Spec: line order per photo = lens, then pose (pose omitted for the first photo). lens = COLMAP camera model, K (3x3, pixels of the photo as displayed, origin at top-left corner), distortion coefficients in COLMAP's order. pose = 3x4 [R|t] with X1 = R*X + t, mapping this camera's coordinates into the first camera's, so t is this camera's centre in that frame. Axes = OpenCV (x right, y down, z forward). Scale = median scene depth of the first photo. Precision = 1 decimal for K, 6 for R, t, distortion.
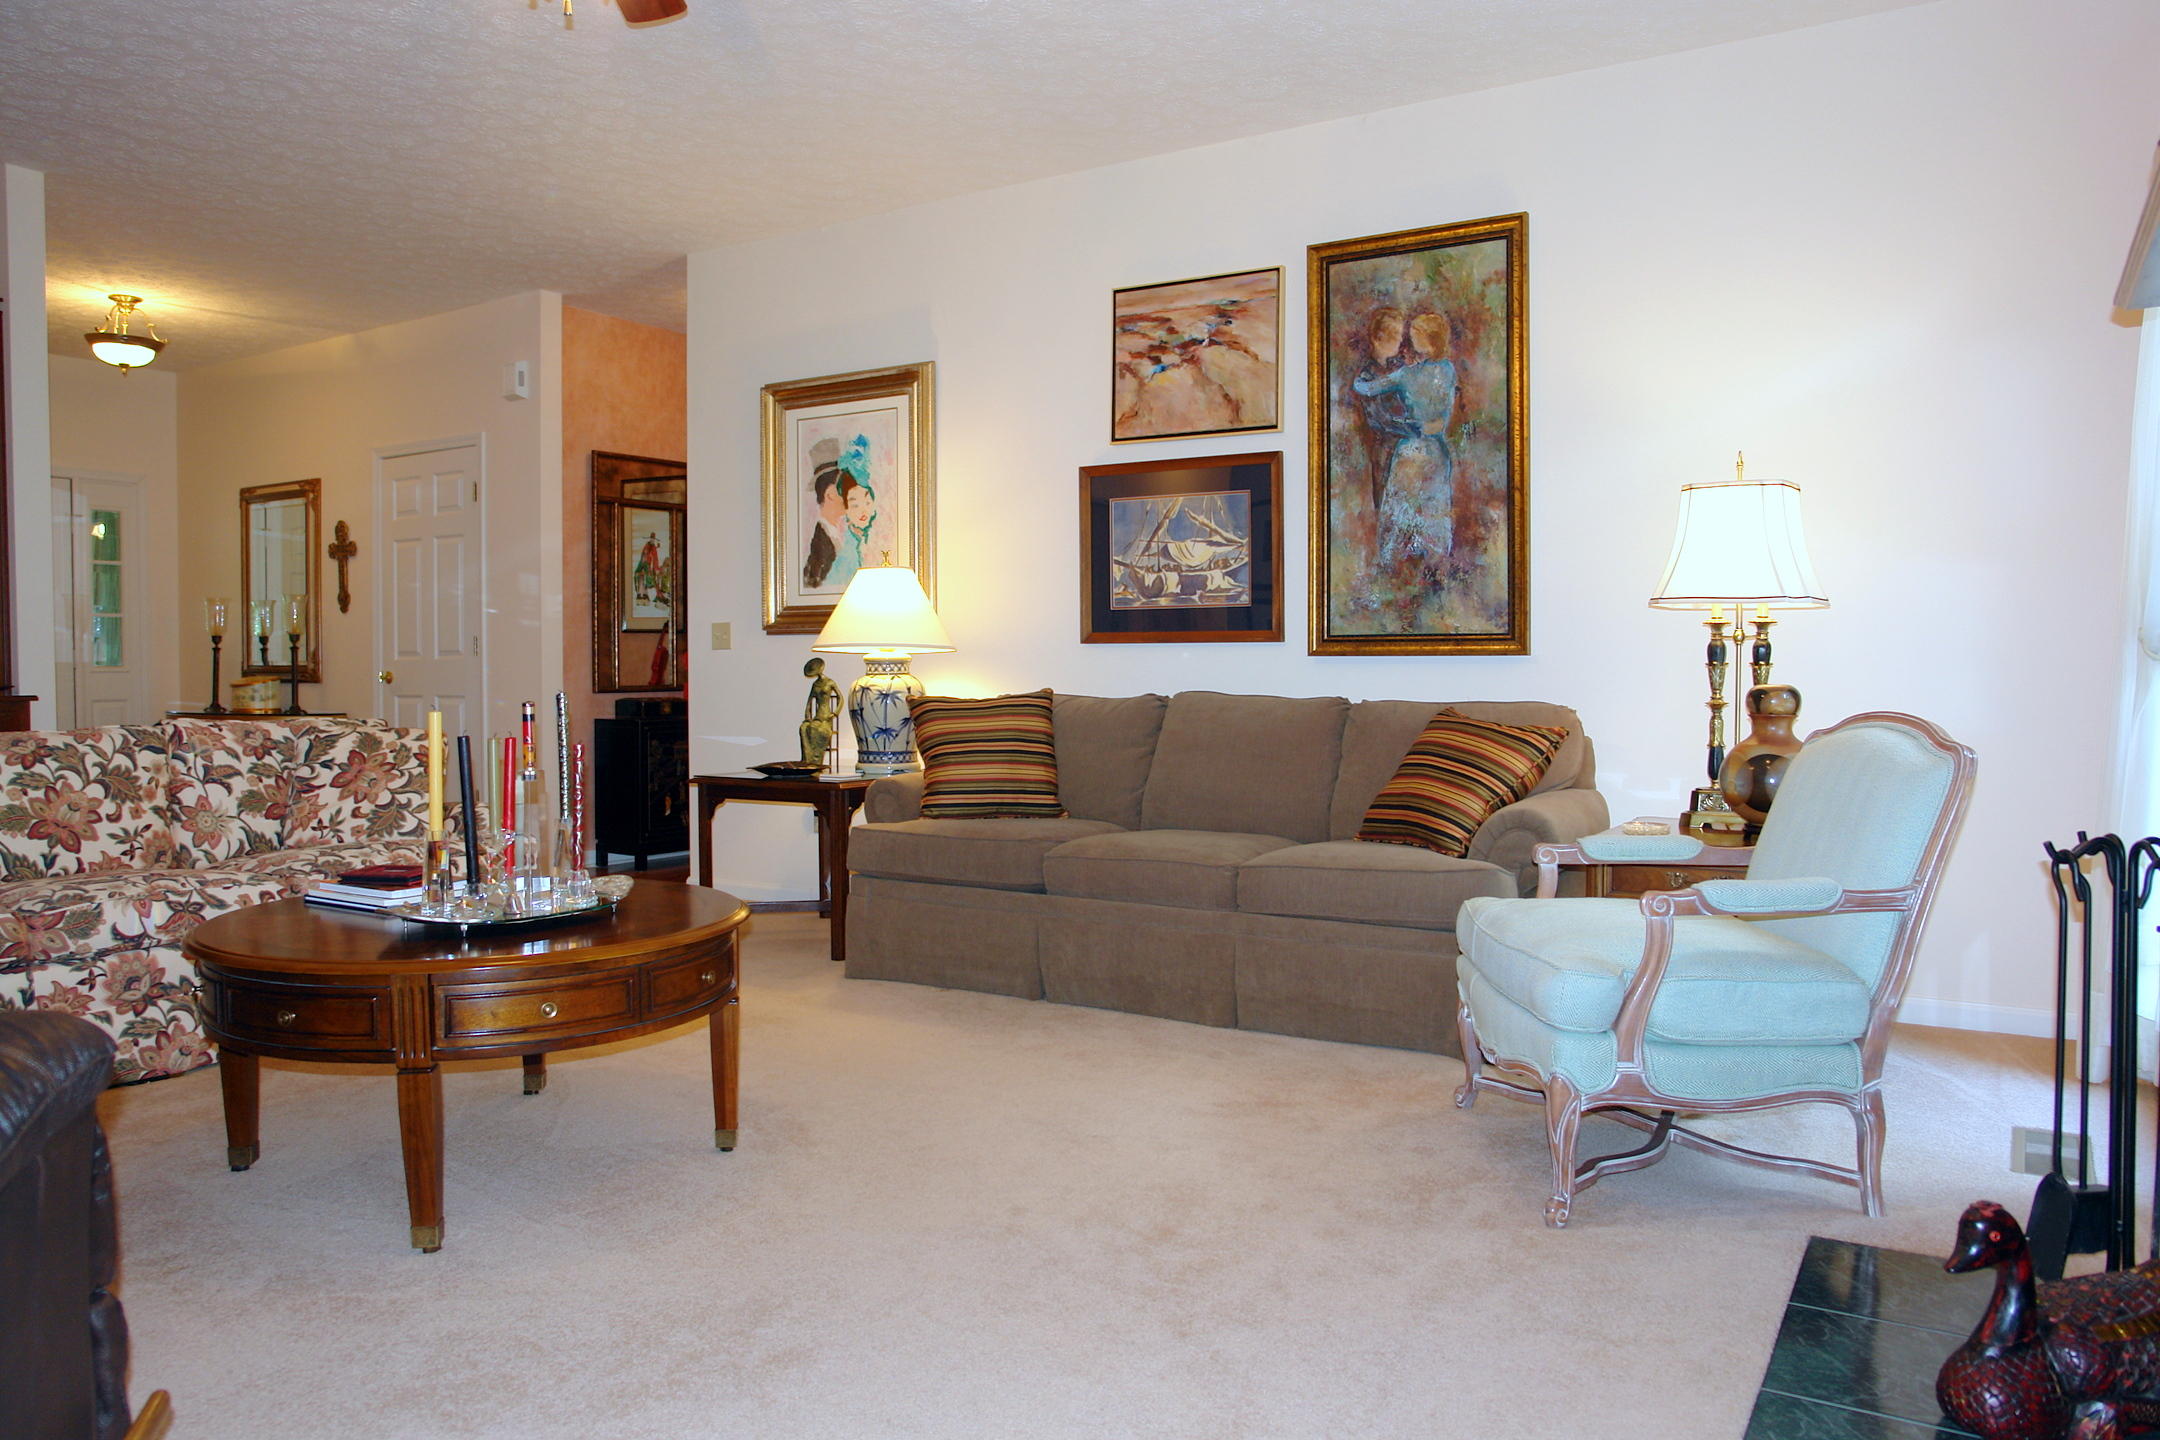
lens RADIAL K [[1496.6, 0, 1080.0], [0, 1496.6, 706.6], [0, 0, 1]] dist [-0.098247, 0.061285]
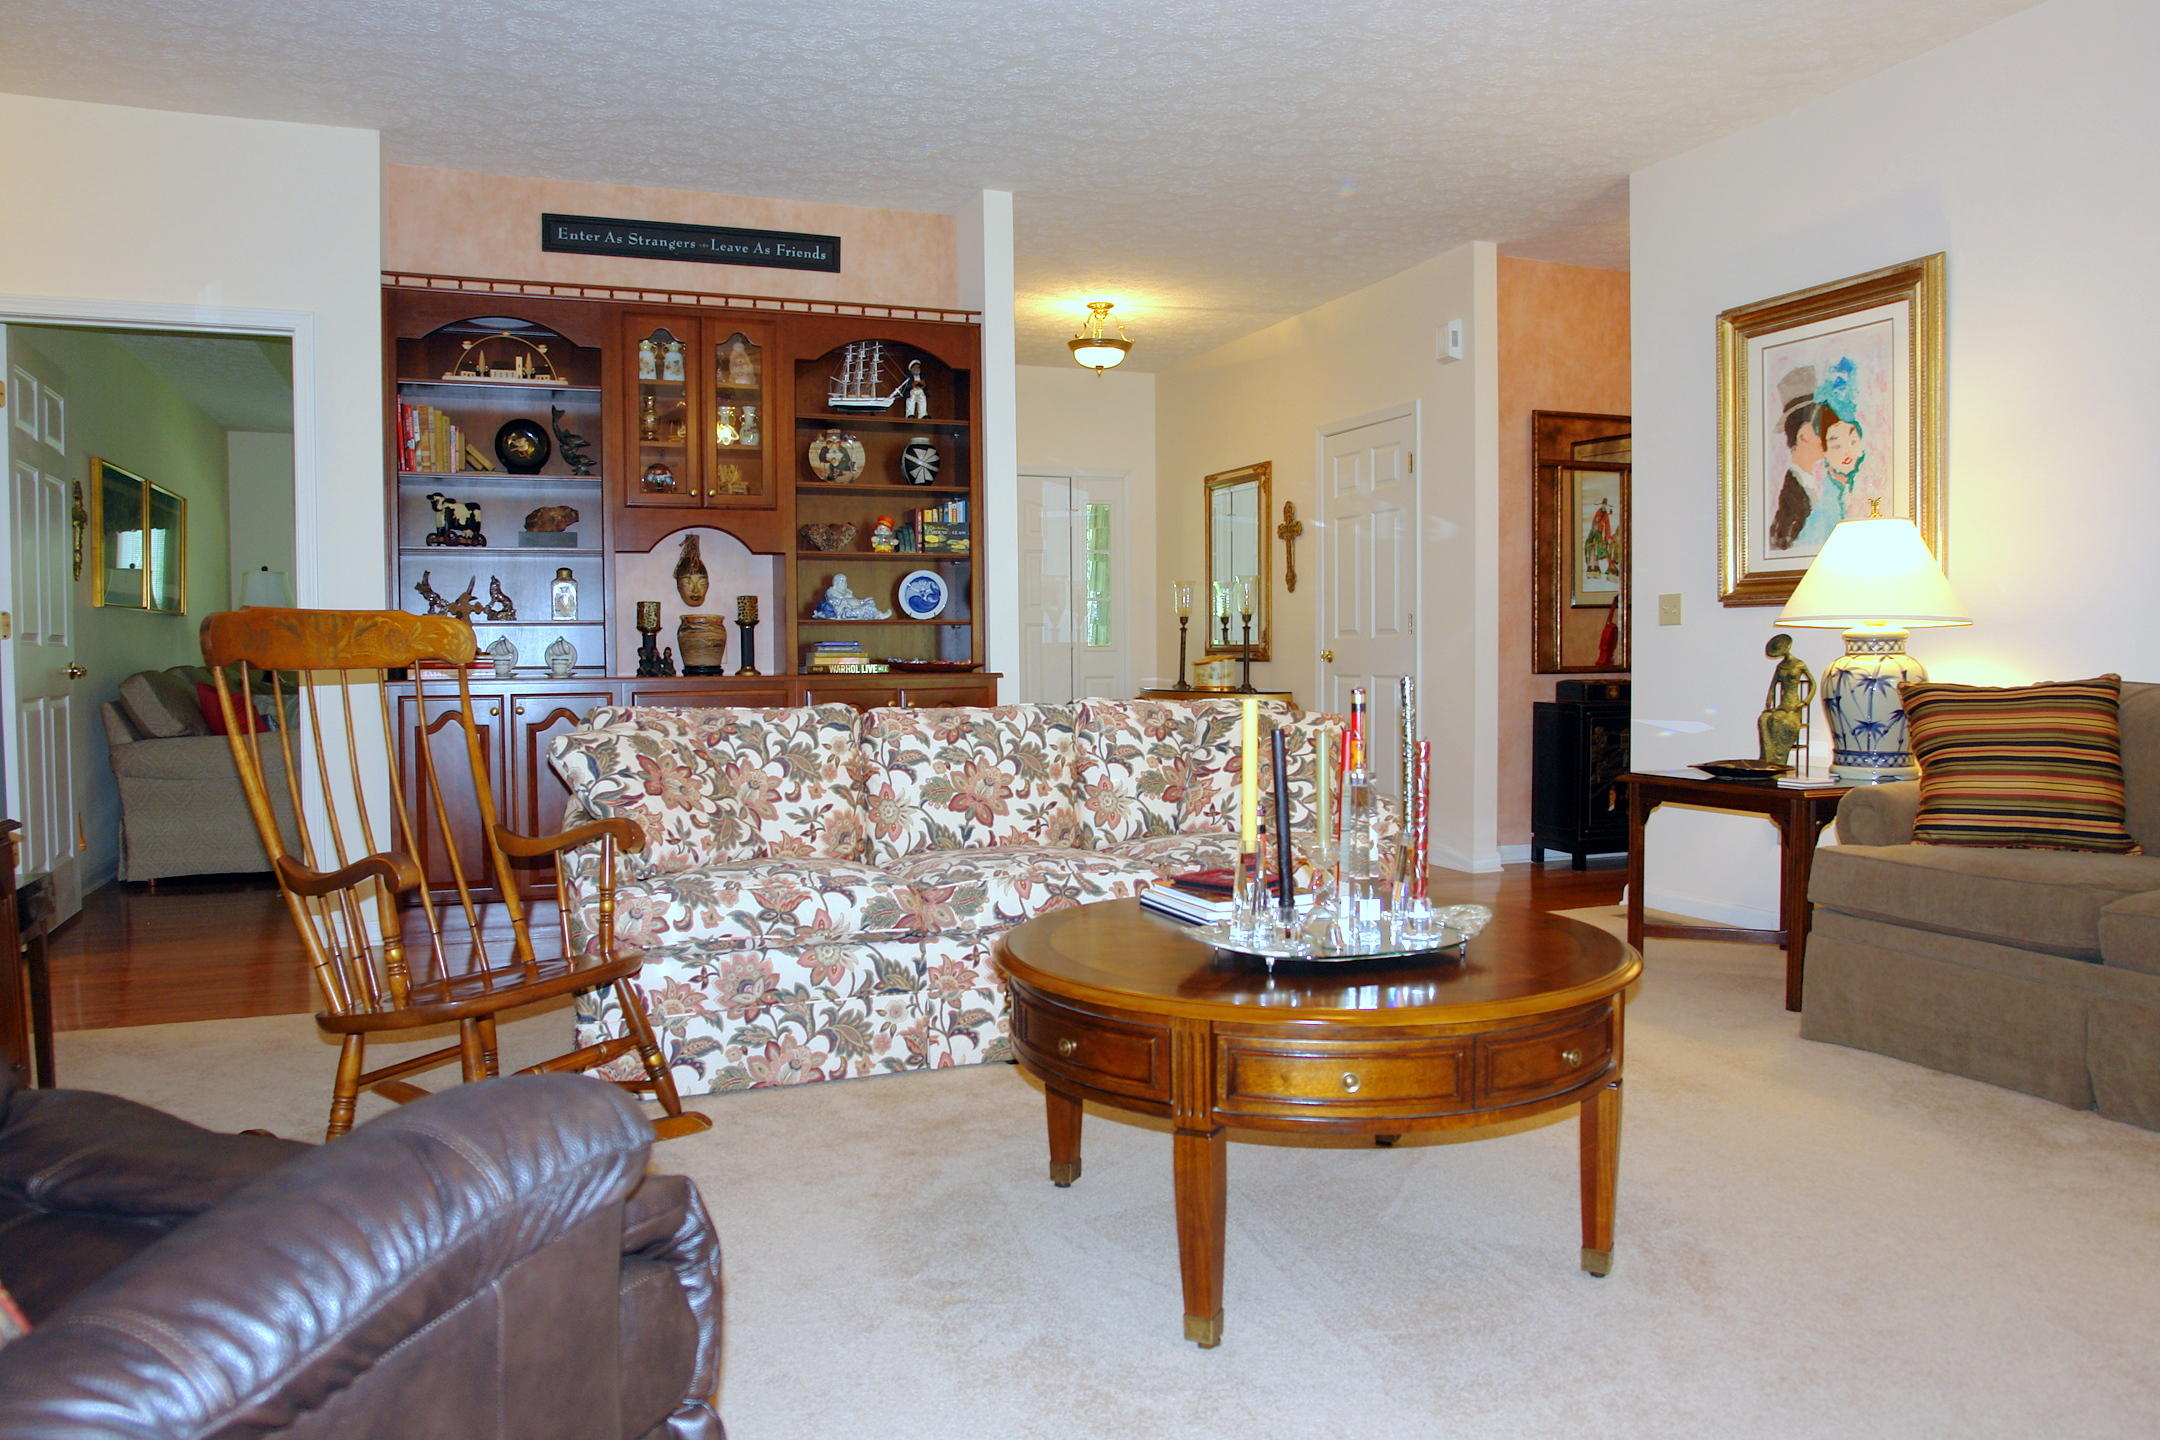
lens RADIAL K [[1496.6, 0, 1080.0], [0, 1496.6, 706.6], [0, 0, 1]] dist [-0.098247, 0.061285]
pose [[0.801567, 0.019684, -0.597580, -0.003386], [-0.011194, 0.999777, 0.017917, -0.003150], [0.597800, -0.007673, 0.801609, 0.130662]]
